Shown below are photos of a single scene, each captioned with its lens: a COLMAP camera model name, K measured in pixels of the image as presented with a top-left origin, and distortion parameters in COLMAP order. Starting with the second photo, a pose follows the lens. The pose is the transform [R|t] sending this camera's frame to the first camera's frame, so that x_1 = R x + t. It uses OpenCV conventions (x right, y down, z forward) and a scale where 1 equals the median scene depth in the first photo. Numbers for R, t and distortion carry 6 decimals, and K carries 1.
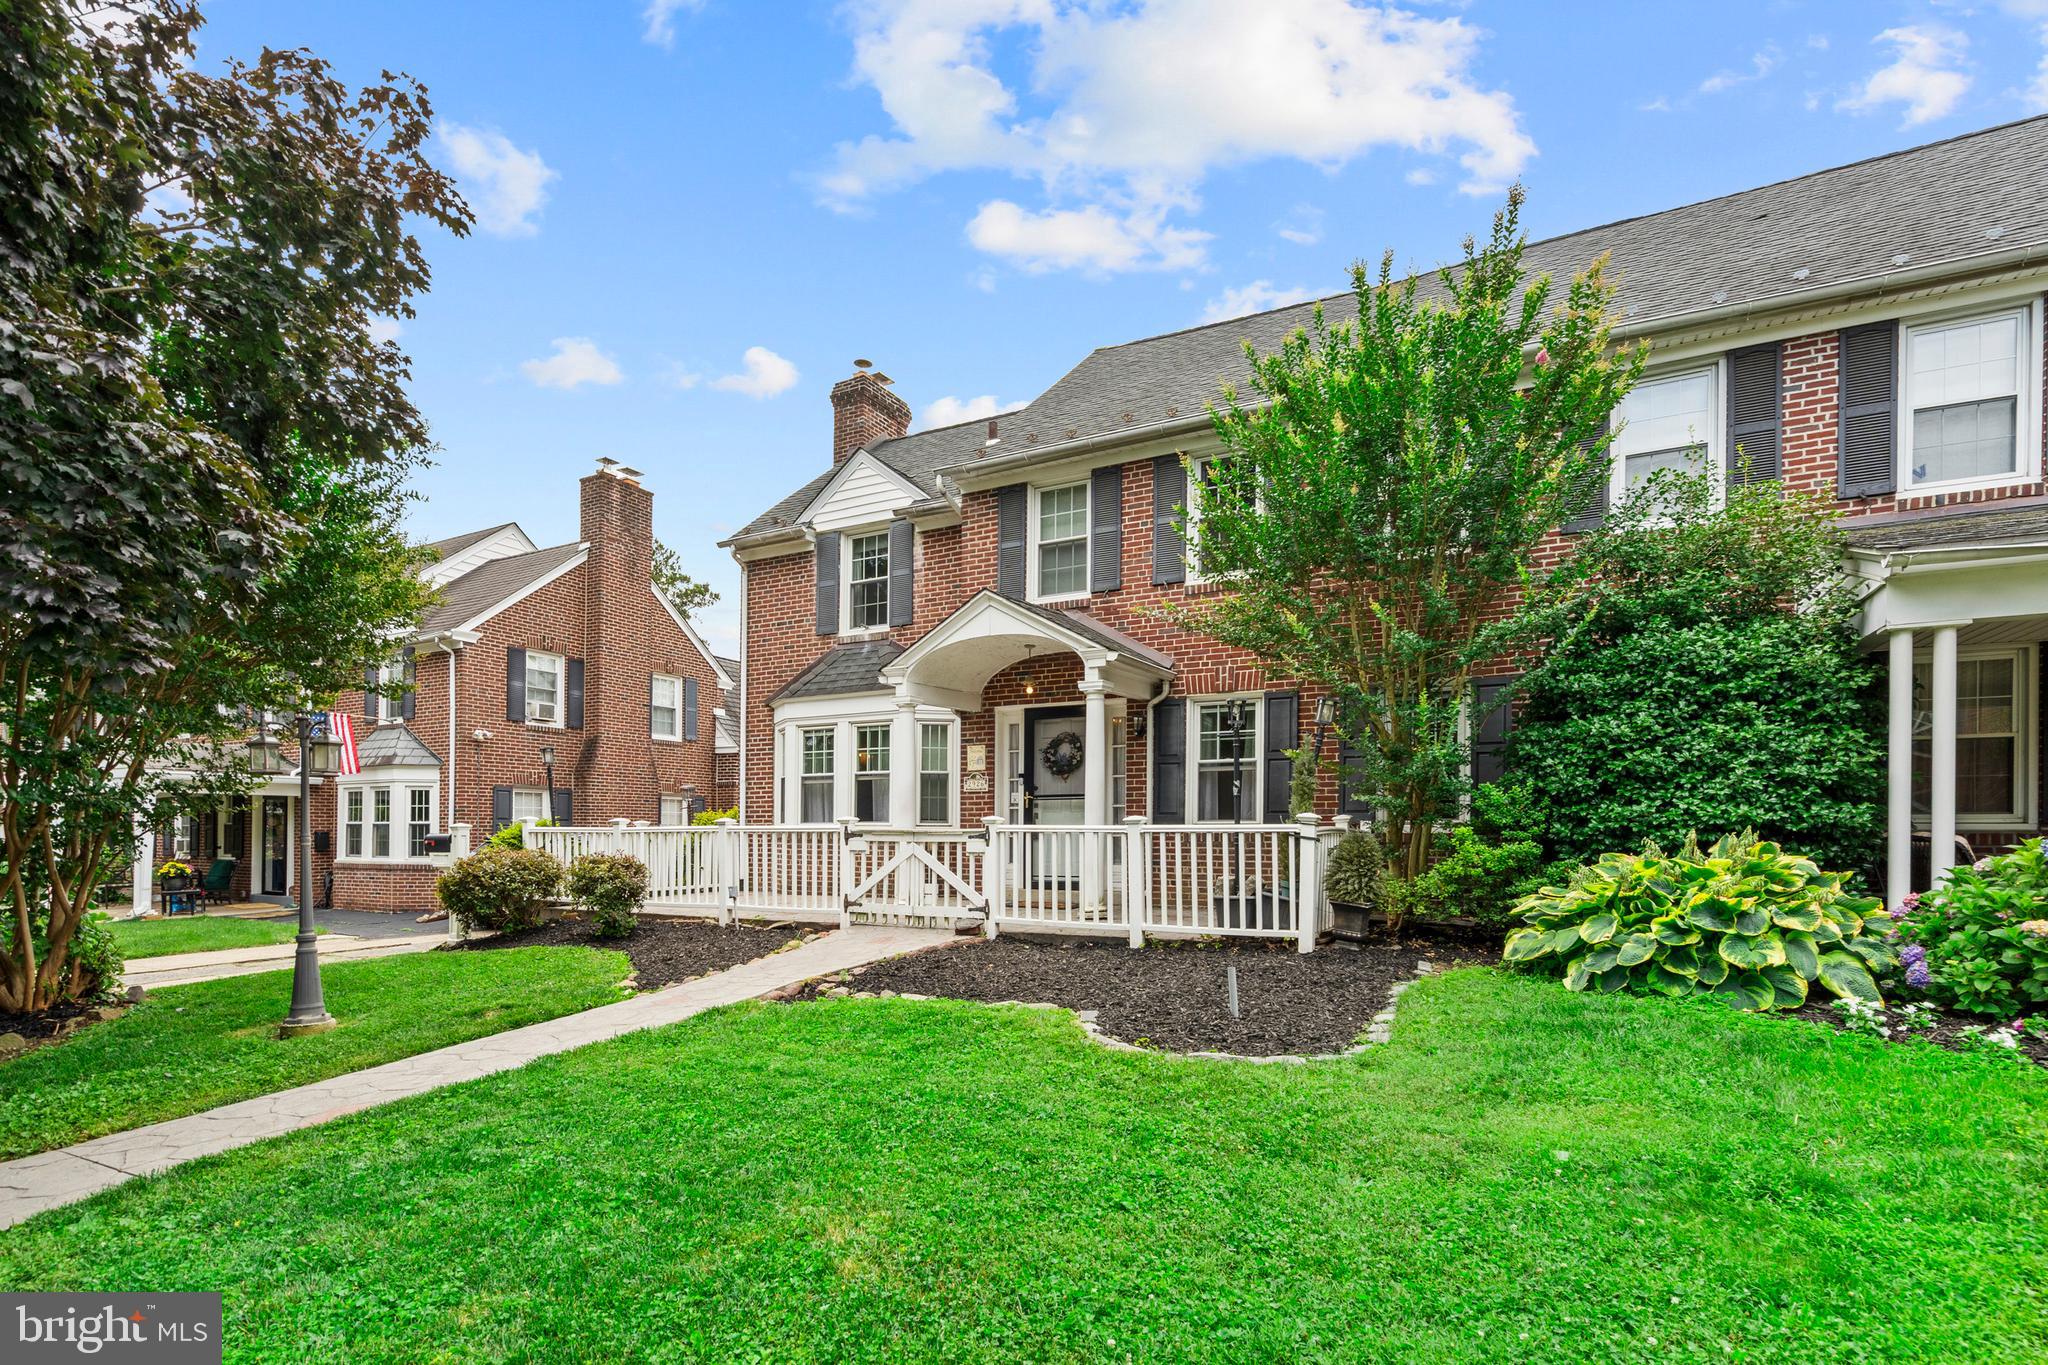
lens RADIAL K [[990.8, 0, 1019.0], [0, 990.8, 844.9], [0, 0, 1]] dist [0.003067, 0.000467]
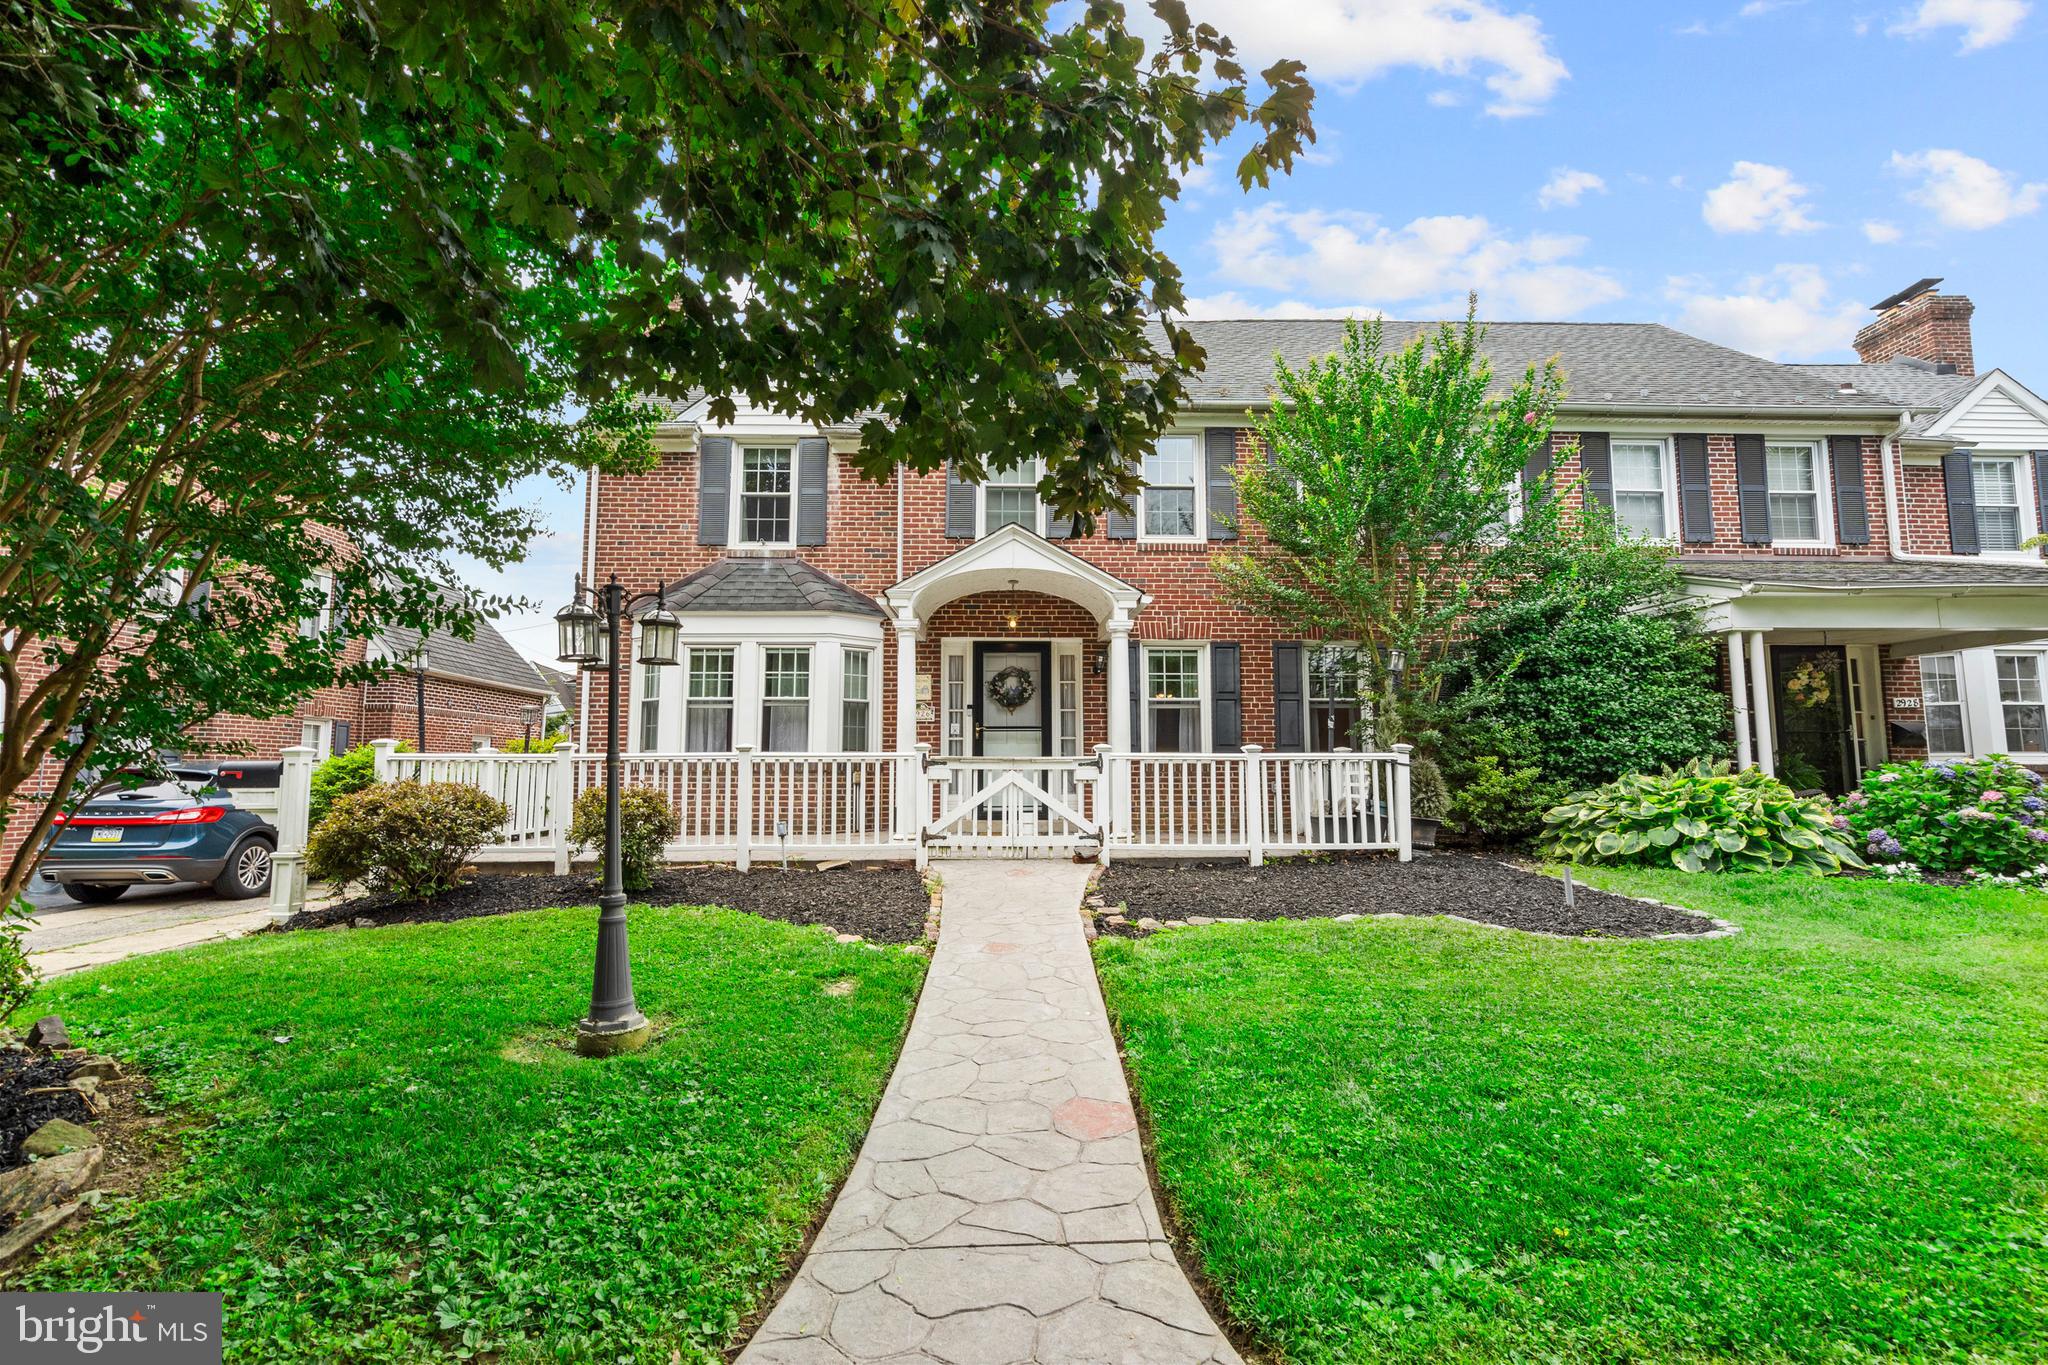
lens RADIAL K [[939.9, 0, 1014.5], [0, 939.9, 691.5], [0, 0, 1]] dist [0.002323, -0.000112]
pose [[0.868156, 0.040760, 0.494615, -0.493301], [0.007638, 0.995406, -0.095436, 0.007367], [-0.496233, 0.086631, 0.863857, 0.171286]]
